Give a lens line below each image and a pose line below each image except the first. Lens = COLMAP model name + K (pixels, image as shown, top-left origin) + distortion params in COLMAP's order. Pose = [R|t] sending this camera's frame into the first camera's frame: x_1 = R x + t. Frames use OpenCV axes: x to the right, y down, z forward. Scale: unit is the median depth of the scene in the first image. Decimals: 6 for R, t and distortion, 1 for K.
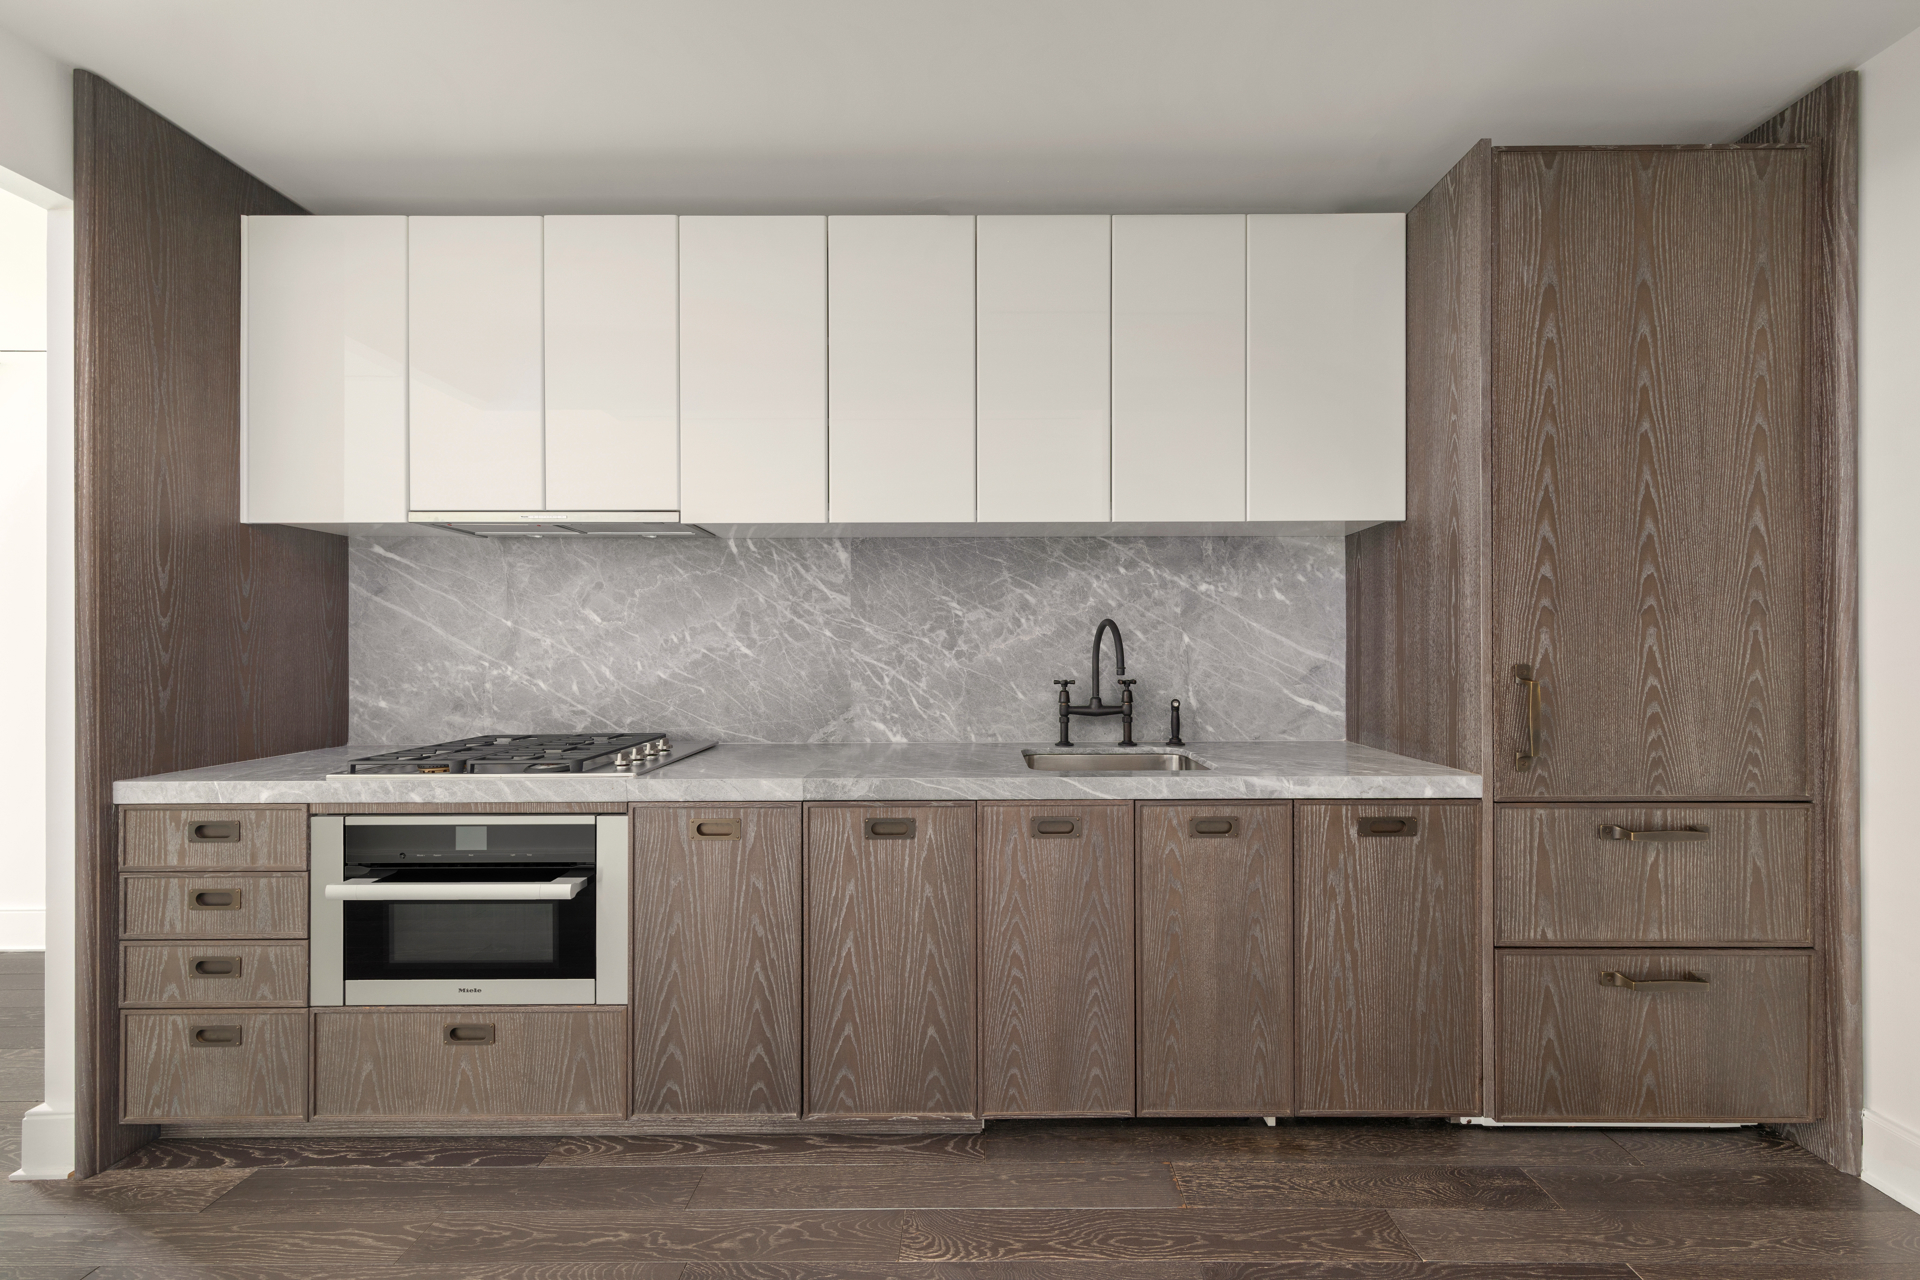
lens RADIAL K [[693.1, 0, 984.1], [0, 693.1, 642.9], [0, 0, 1]] dist [0.001431, 0.000012]
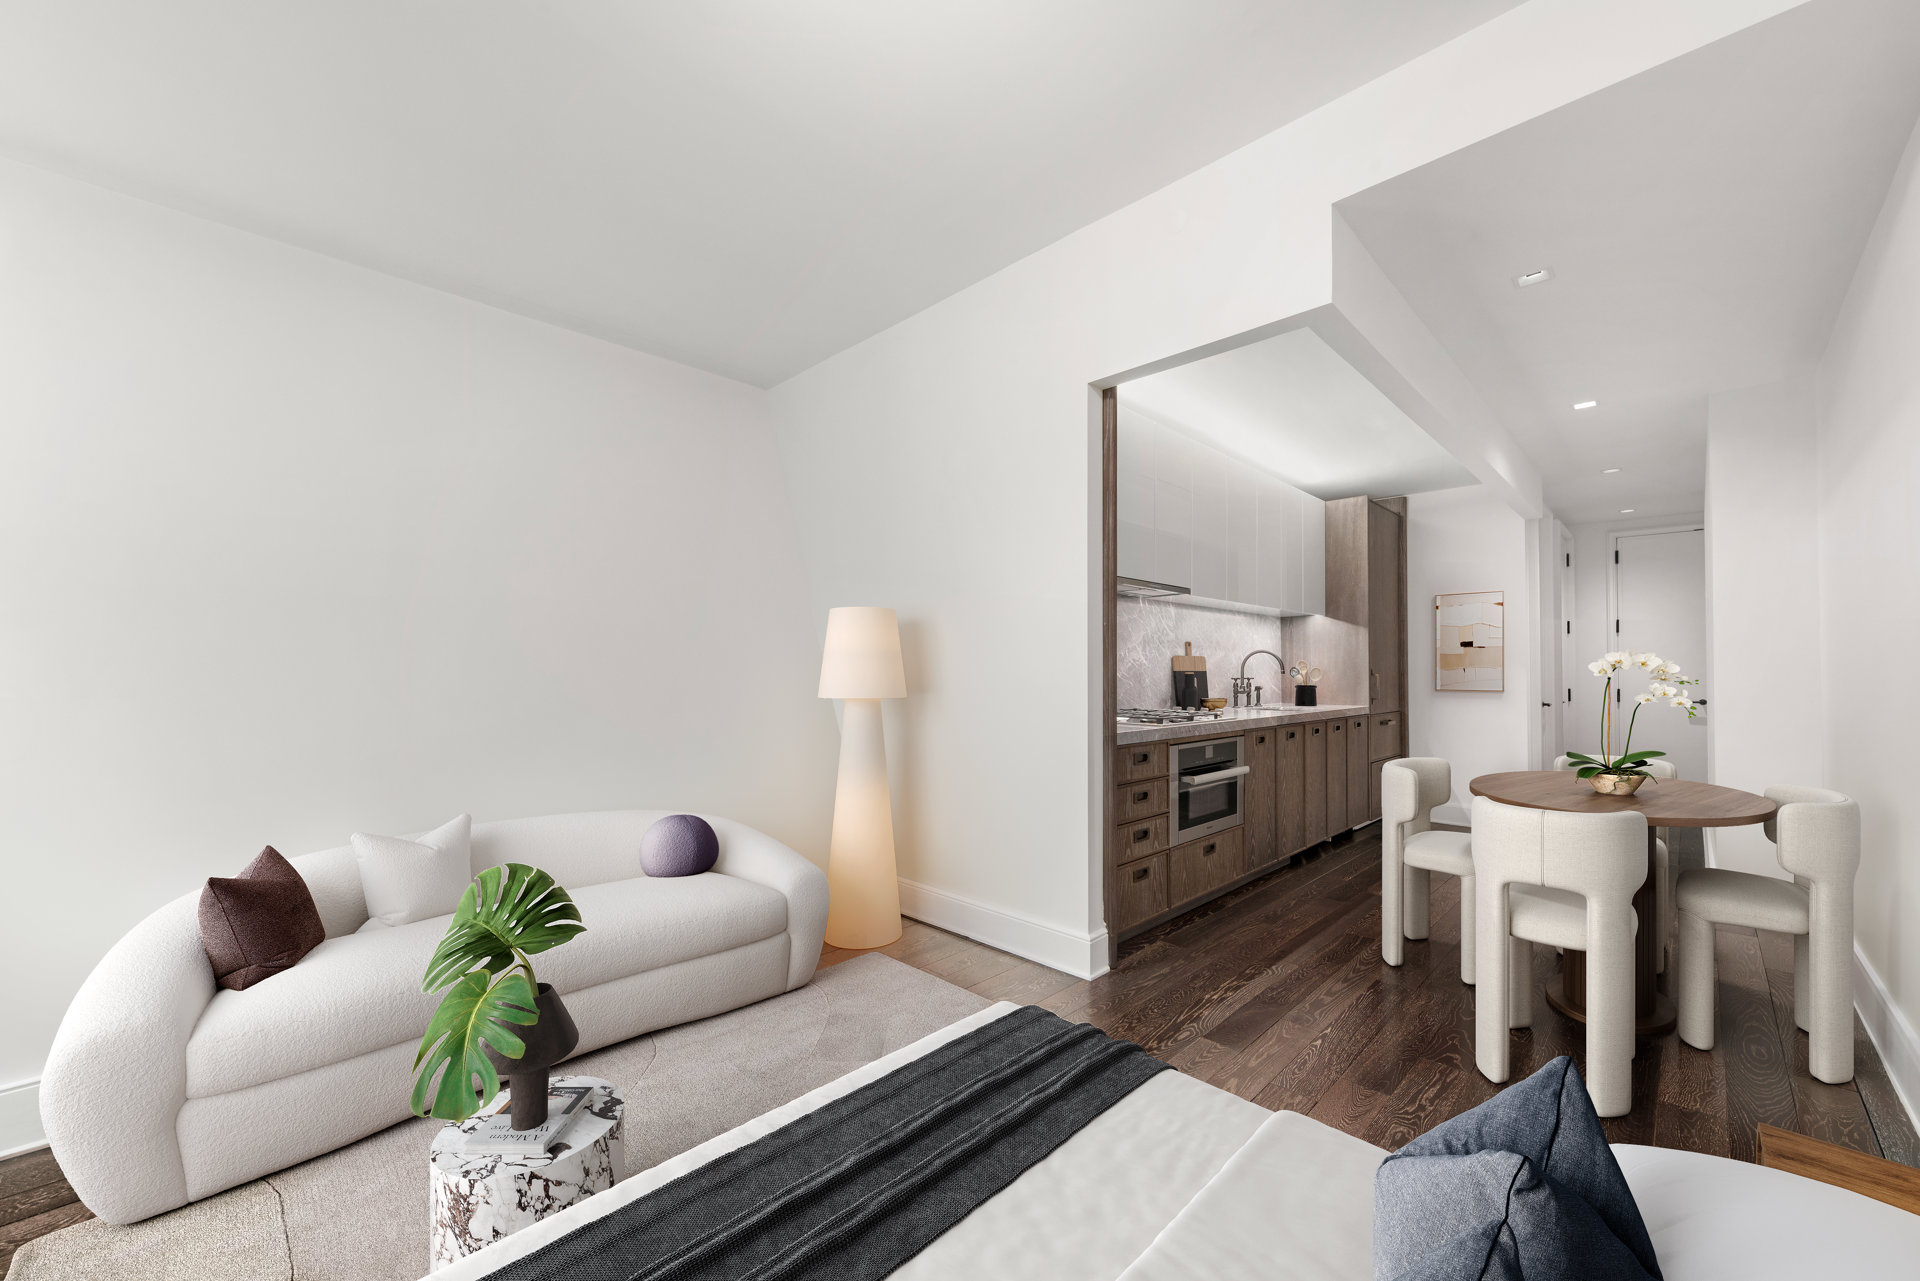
lens RADIAL K [[737.7, 0, 956.3], [0, 737.7, 669.5], [0, 0, 1]] dist [0.000561, 0.000016]
pose [[0.710472, 0.006233, 0.703697, -2.100623], [-0.004292, 0.999981, -0.004523, 0.043410], [-0.703712, 0.000193, 0.710485, 0.000789]]
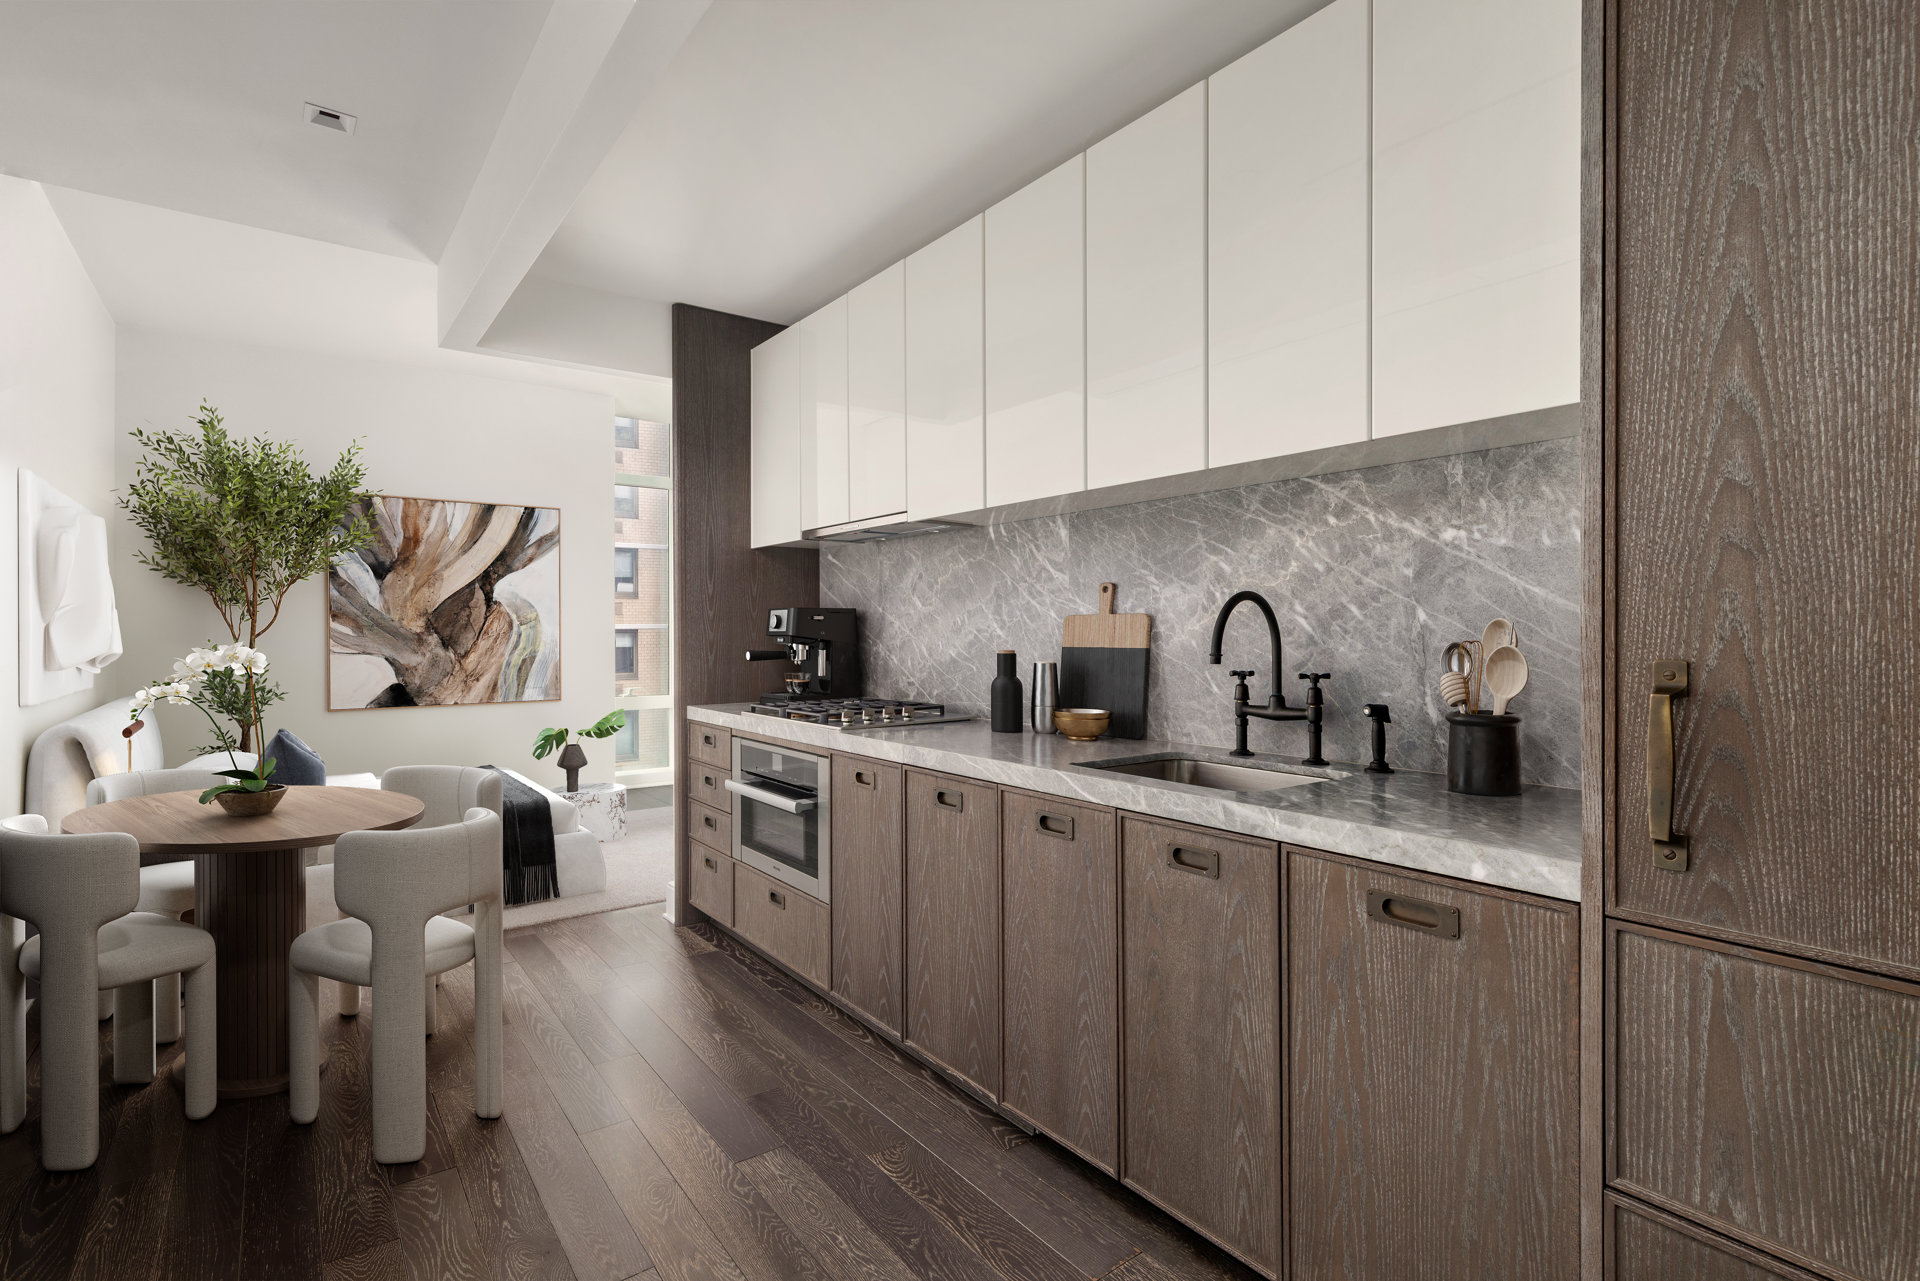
lens RADIAL K [[917.6, 0, 962.7], [0, 917.6, 634.0], [0, 0, 1]] dist [-0.000146, 0.000192]
pose [[0.598290, 0.003880, -0.801270, 0.759396], [0.004870, 0.999952, 0.008478, 0.002545], [0.801265, -0.008975, 0.598243, 0.136953]]
